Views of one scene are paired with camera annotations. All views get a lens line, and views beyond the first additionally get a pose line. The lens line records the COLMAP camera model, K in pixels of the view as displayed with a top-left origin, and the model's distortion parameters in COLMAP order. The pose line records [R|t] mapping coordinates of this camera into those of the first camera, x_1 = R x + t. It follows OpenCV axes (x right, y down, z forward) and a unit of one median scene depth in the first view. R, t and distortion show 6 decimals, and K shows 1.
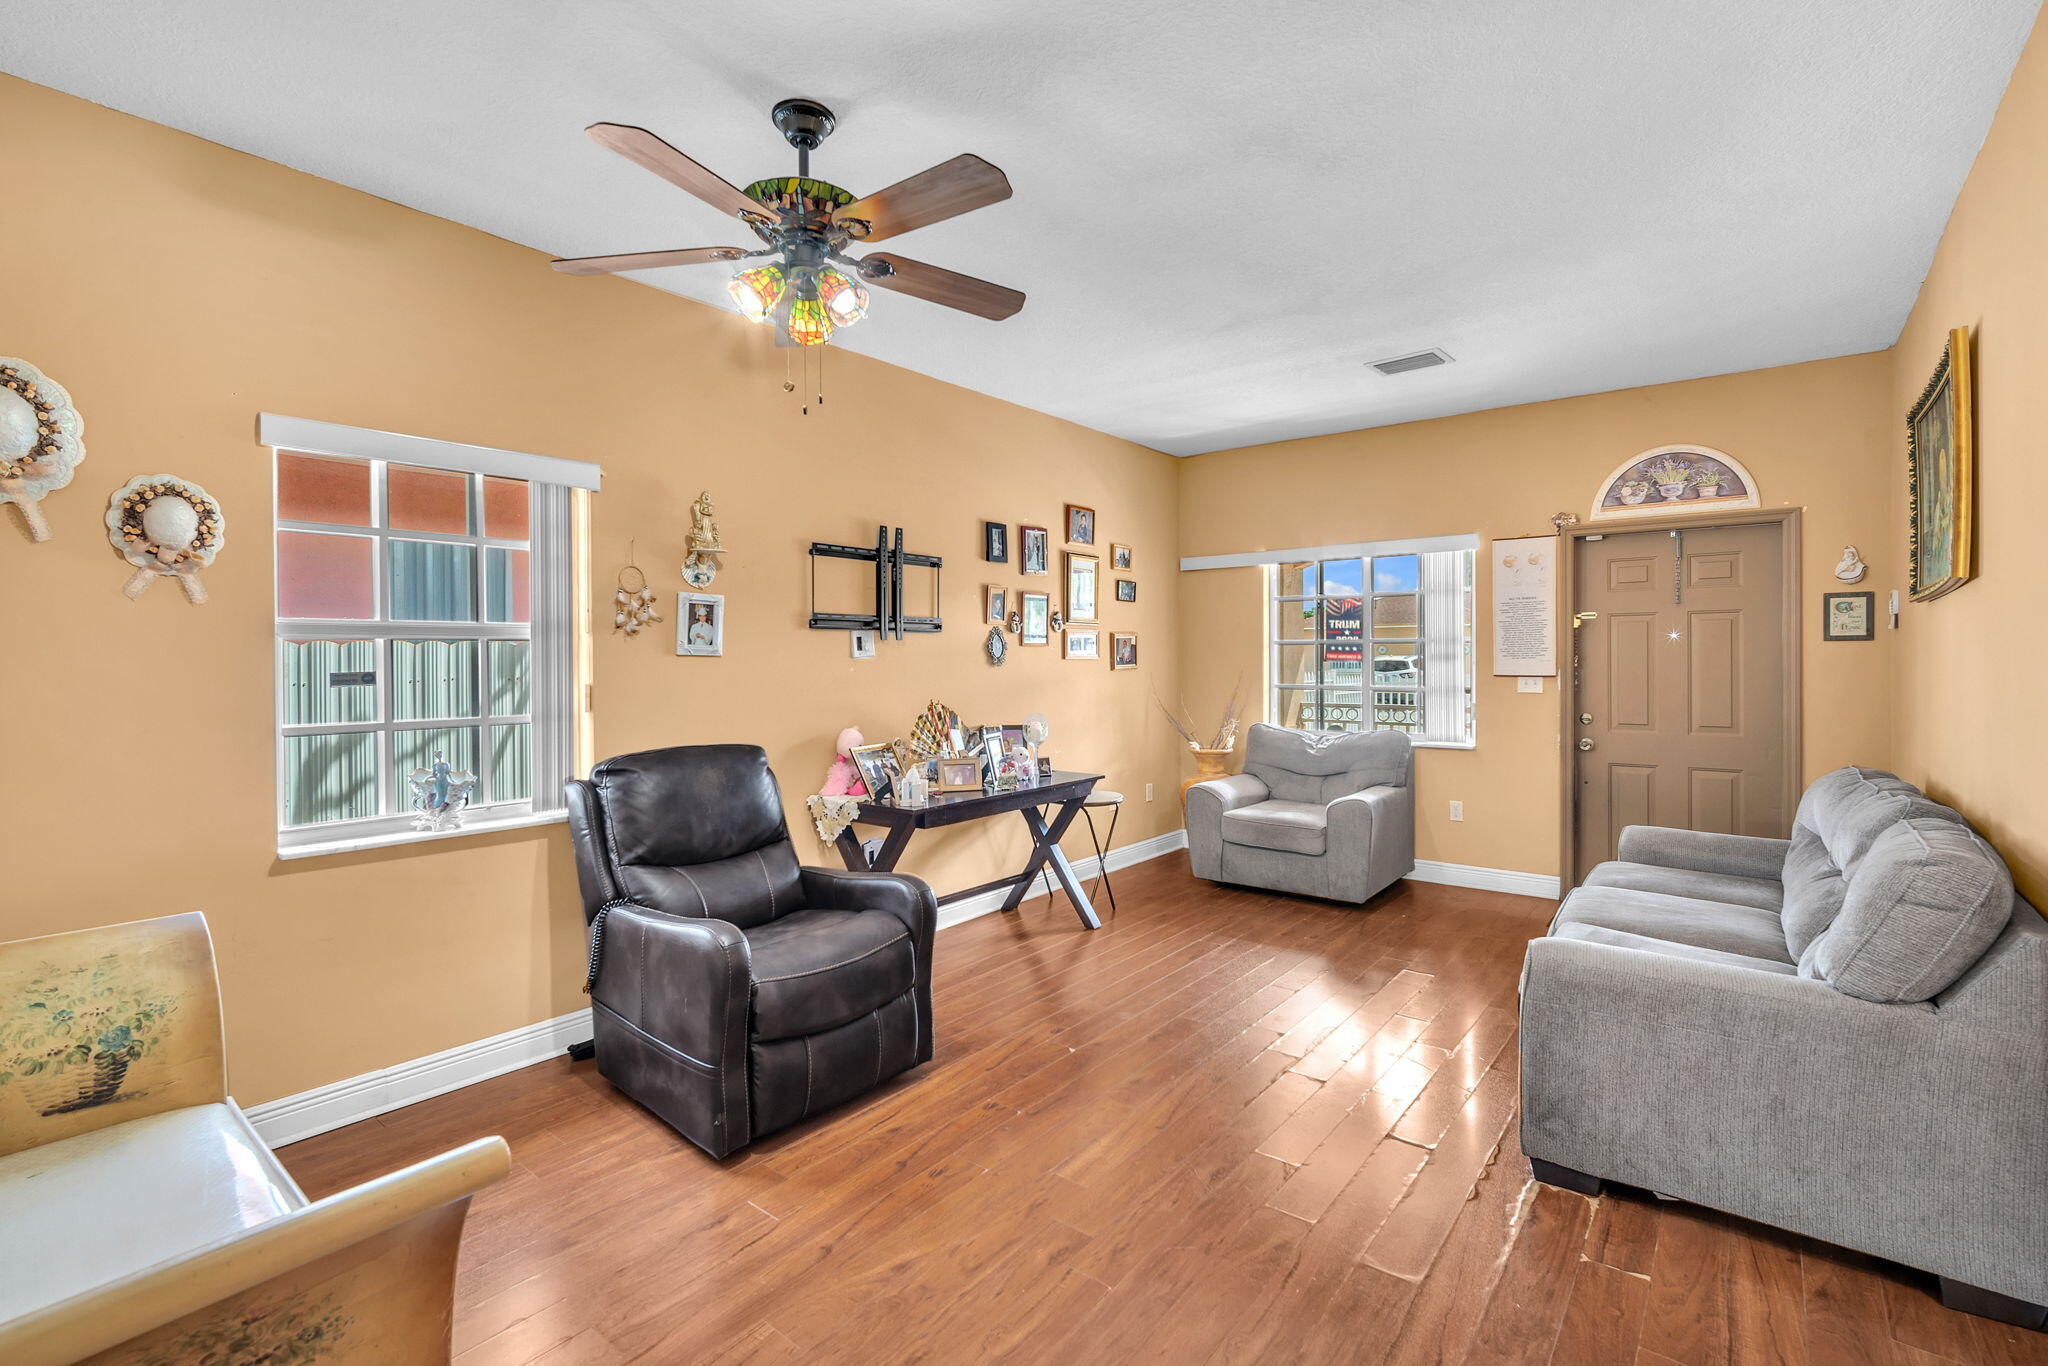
lens RADIAL K [[905.0, 0, 1021.9], [0, 905.0, 674.5], [0, 0, 1]] dist [-0.016315, 0.006413]
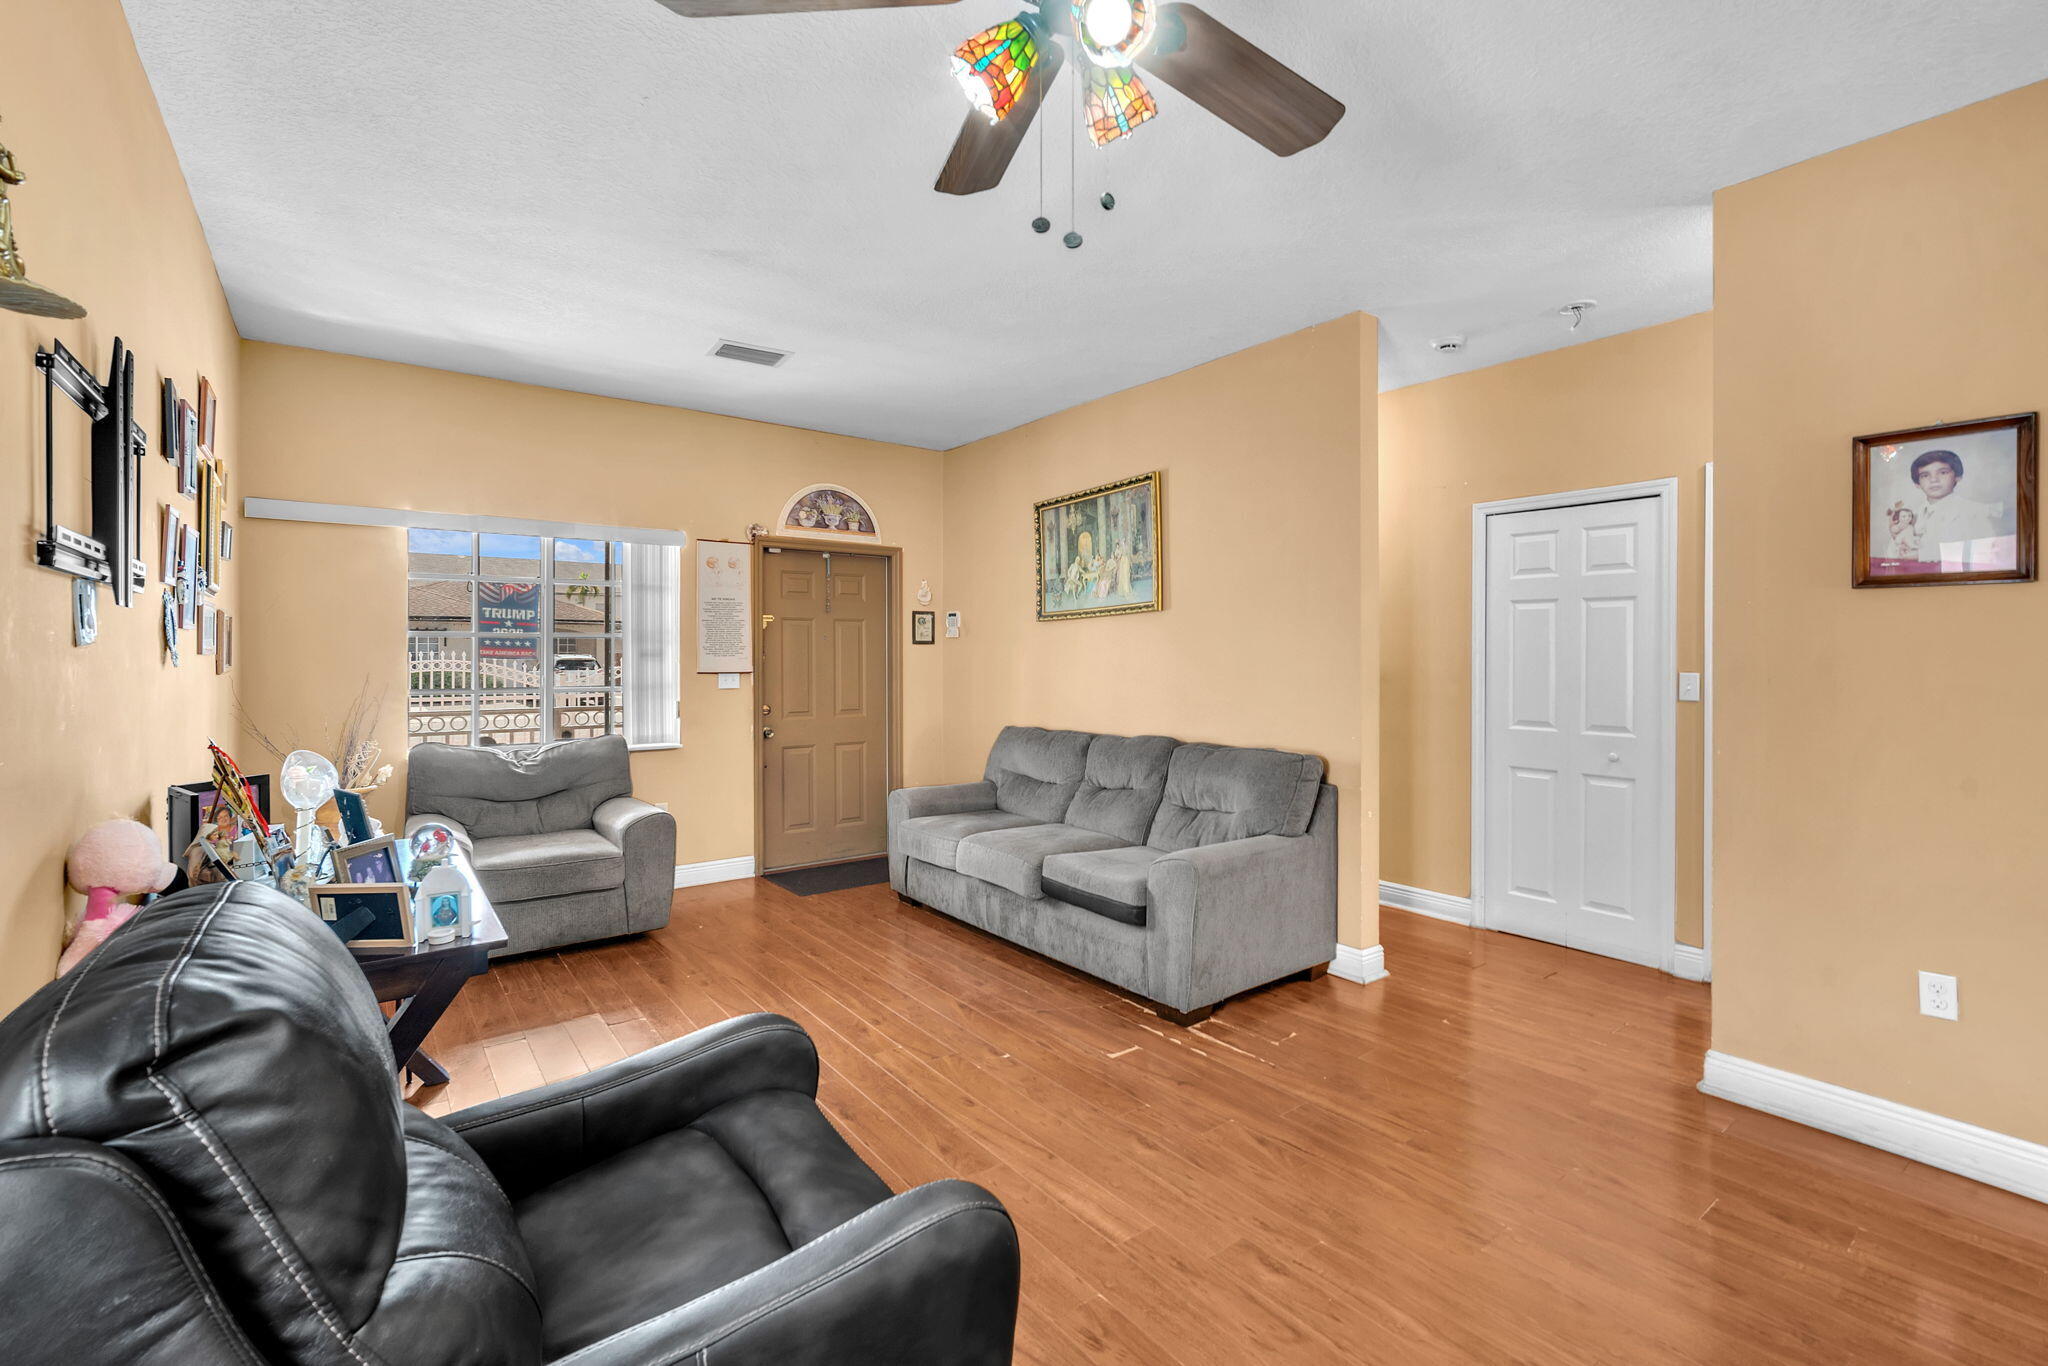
lens RADIAL K [[905.0, 0, 1021.9], [0, 905.0, 674.5], [0, 0, 1]] dist [-0.016315, 0.006413]
pose [[0.240325, -0.017593, 0.970533, -0.417563], [0.013793, 0.999797, 0.014708, -0.007622], [-0.970594, 0.009852, 0.240519, 0.442115]]
